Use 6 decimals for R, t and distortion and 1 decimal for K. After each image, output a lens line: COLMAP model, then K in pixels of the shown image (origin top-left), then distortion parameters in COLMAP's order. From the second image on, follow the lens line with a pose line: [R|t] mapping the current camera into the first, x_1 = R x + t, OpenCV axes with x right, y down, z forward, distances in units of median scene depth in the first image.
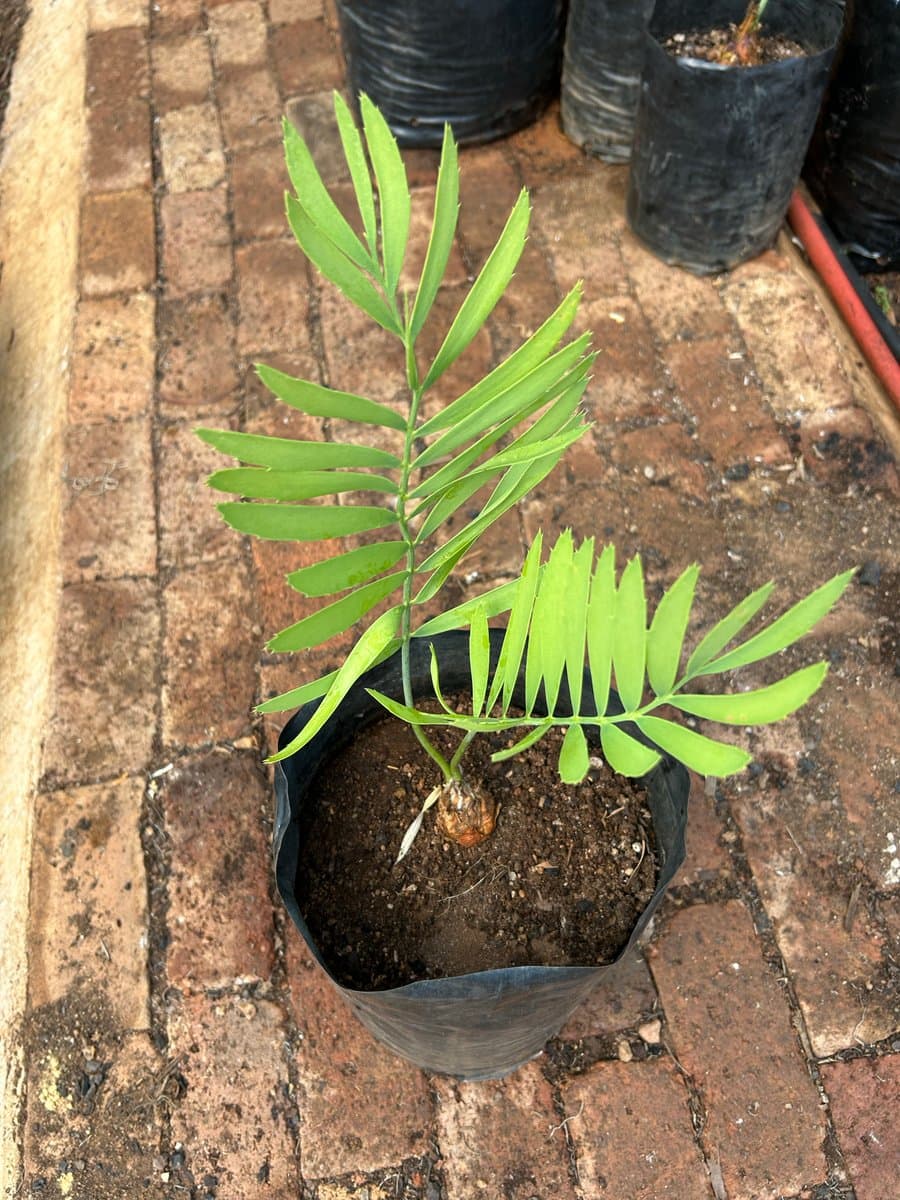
lens RADIAL K [[984.0, 0, 451.5], [0, 984.0, 606.0], [0, 0, 1]] dist [0.044392, -0.092766]
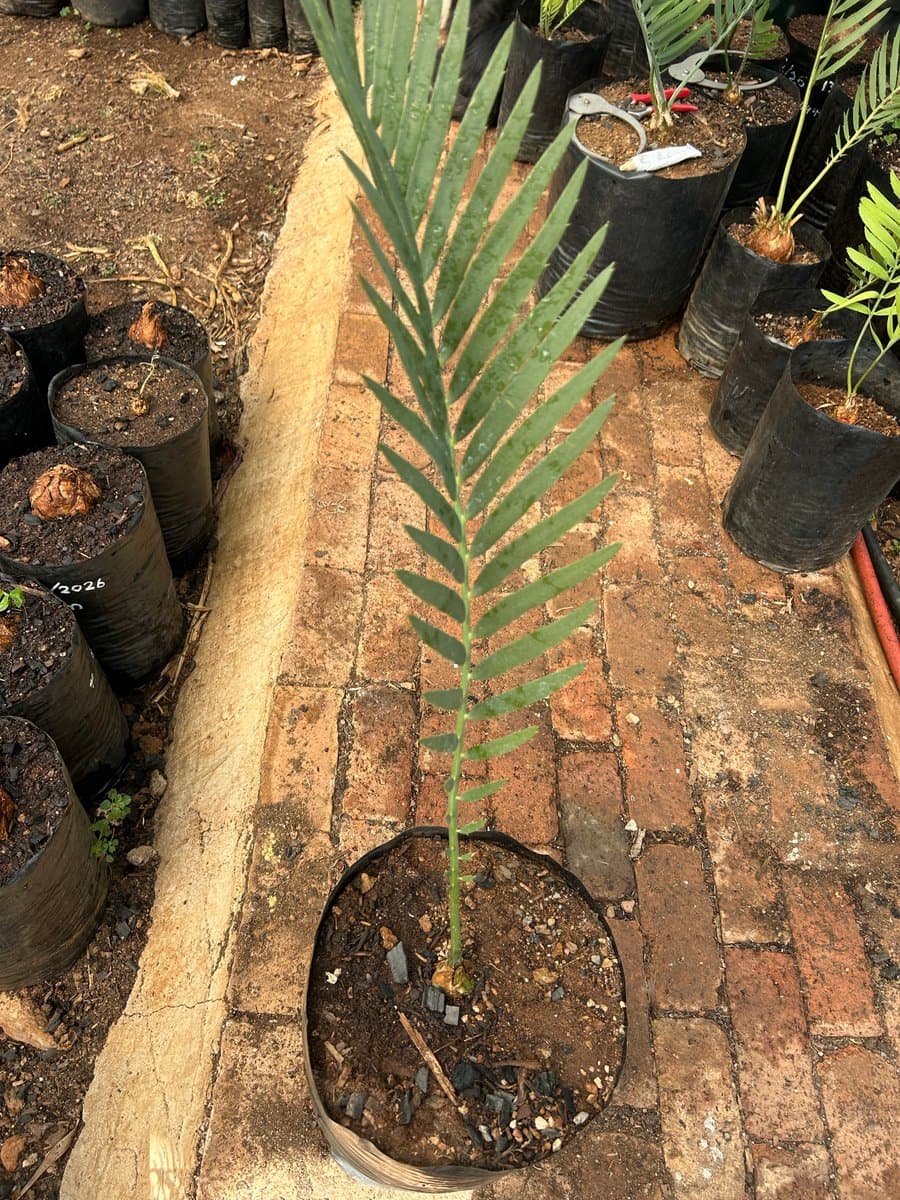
lens RADIAL K [[984.0, 0, 450.8], [0, 984.0, 596.3], [0, 0, 1]] dist [0.044392, -0.092766]
pose [[0.971738, 0.235661, -0.013742, -0.143608], [-0.235723, 0.965583, -0.109926, 0.146265], [-0.012636, 0.110058, 0.993845, -0.537789]]
